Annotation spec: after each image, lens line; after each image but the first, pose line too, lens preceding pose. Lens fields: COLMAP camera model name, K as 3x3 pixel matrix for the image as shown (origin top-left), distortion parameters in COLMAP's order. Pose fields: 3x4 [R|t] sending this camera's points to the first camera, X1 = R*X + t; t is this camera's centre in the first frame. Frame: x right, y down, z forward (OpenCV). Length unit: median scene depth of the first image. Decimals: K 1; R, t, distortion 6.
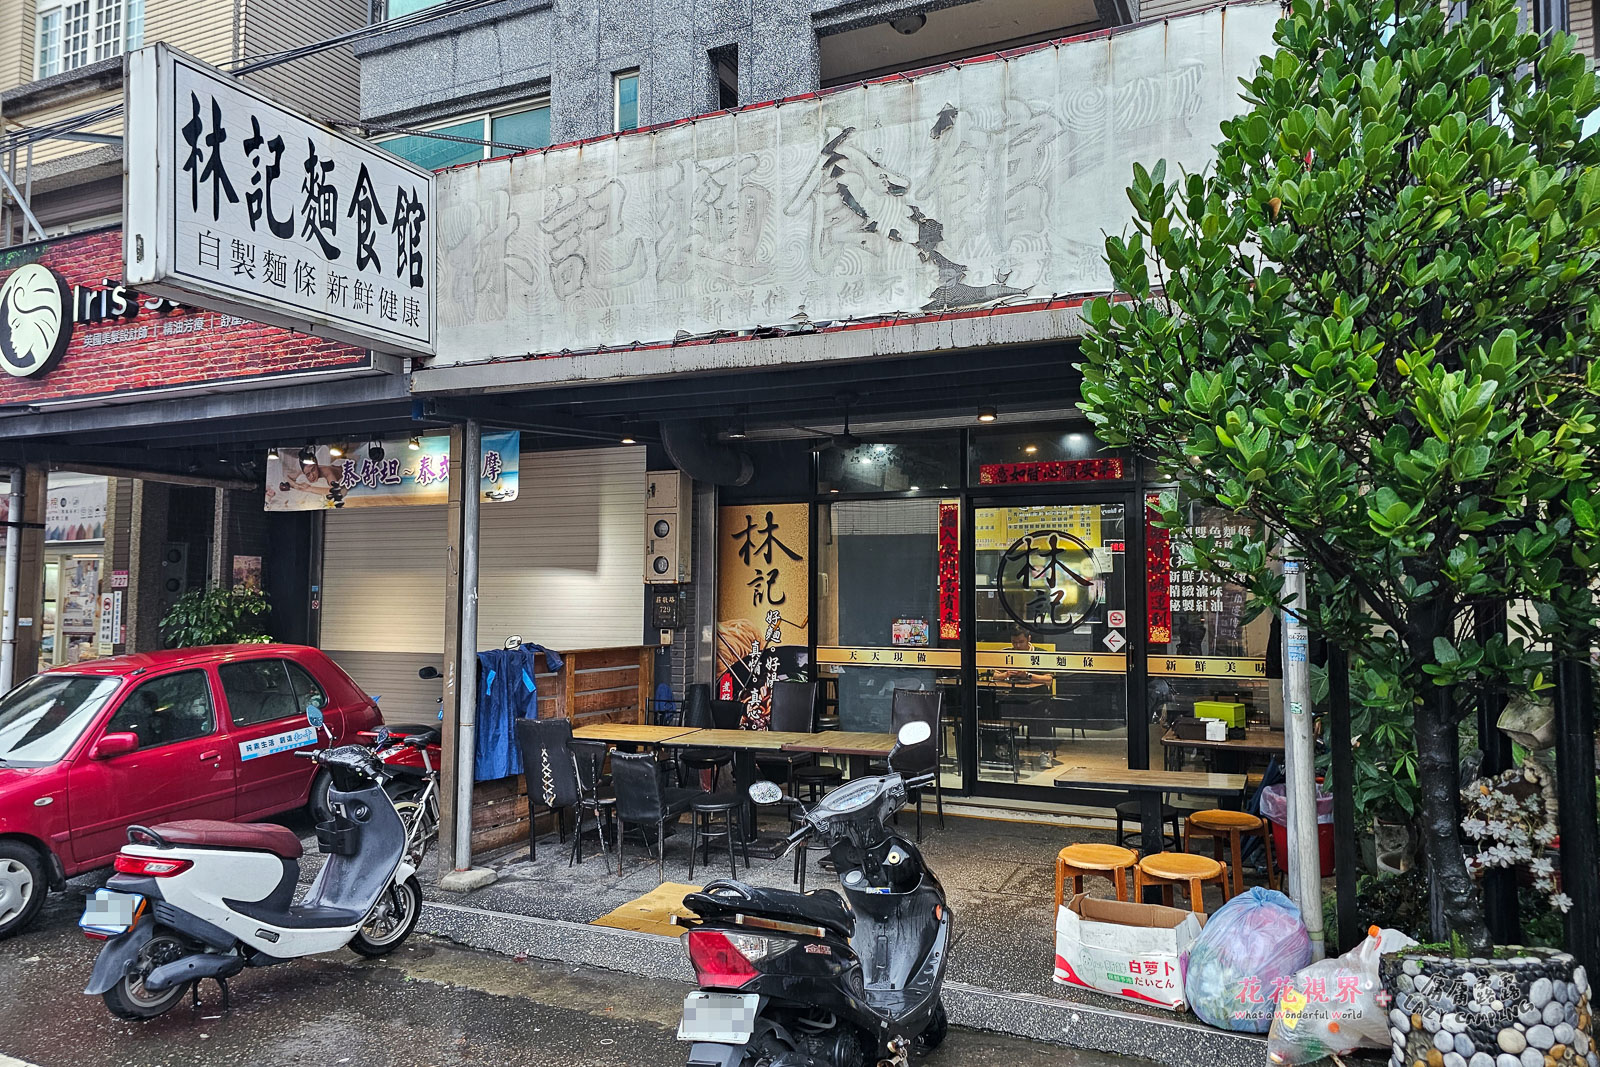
lens RADIAL K [[1083.9, 0, 800.0], [0, 1083.9, 533.5], [0, 0, 1]] dist [0.056825, -0.027025]
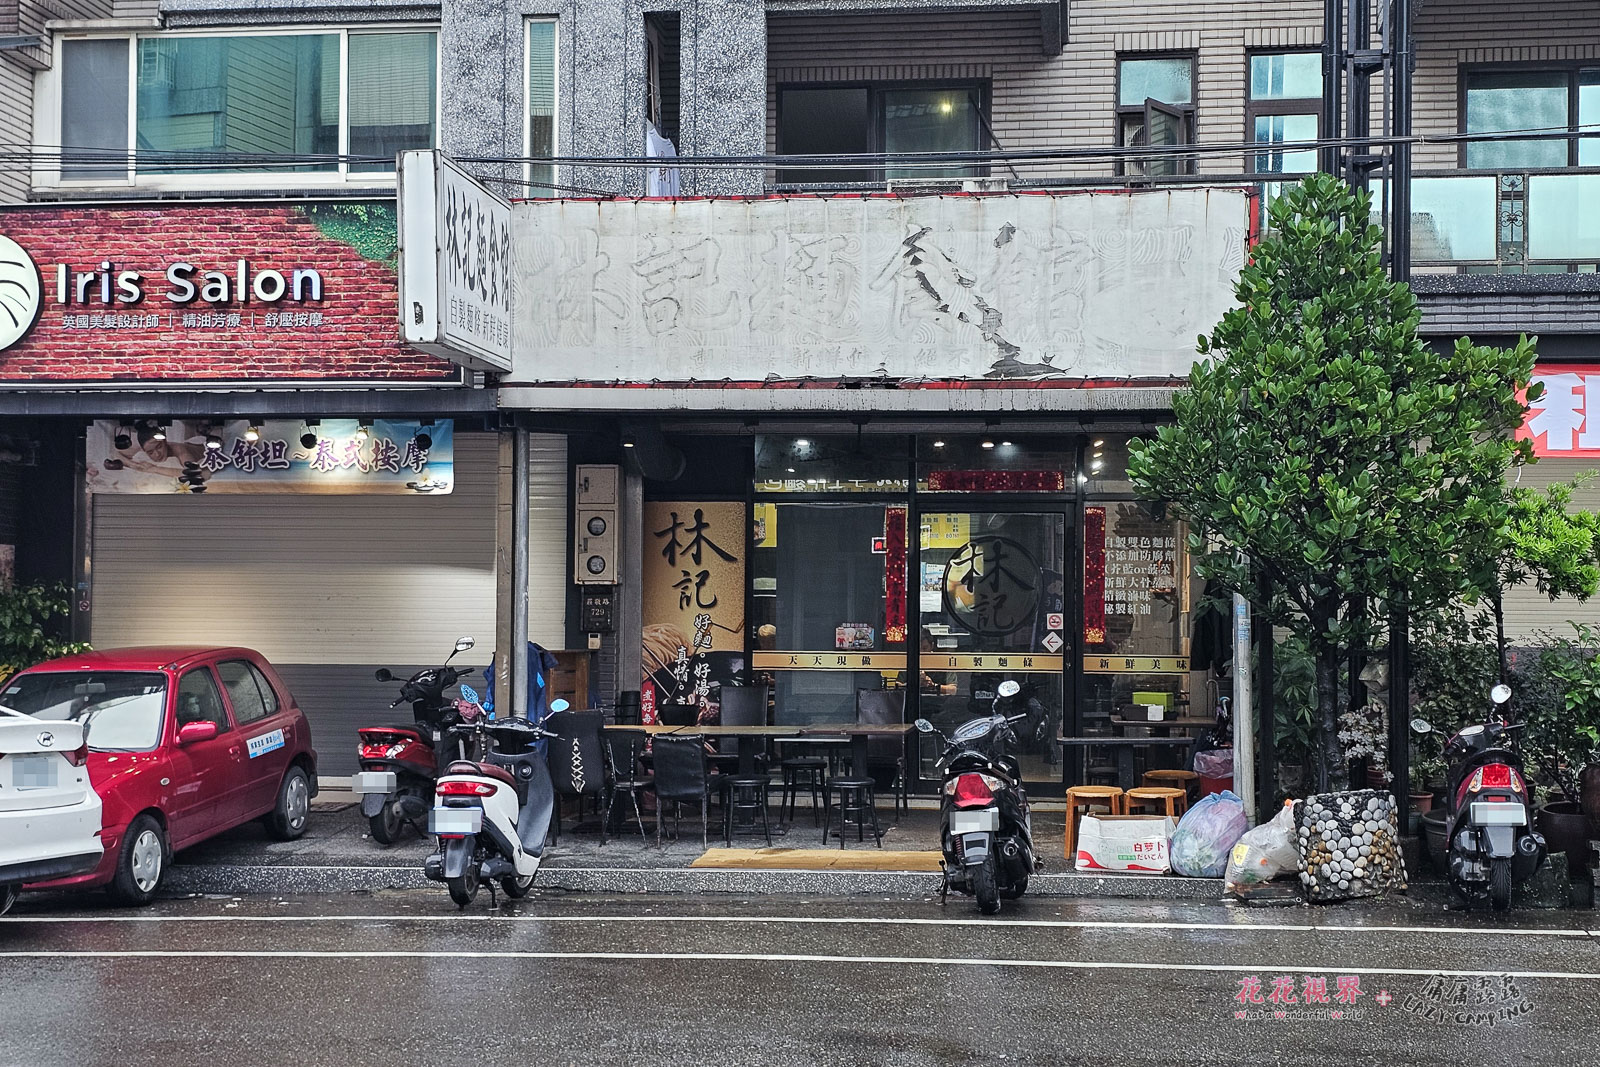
lens RADIAL K [[2059.4, 0, 799.3], [0, 2059.4, 553.9], [0, 0, 1]] dist [0.146670, -0.021408]
pose [[0.958755, 0.014282, 0.283876, -0.690861], [-0.022294, 0.999439, 0.025013, -0.043260], [-0.283359, -0.030310, 0.958535, -1.138325]]
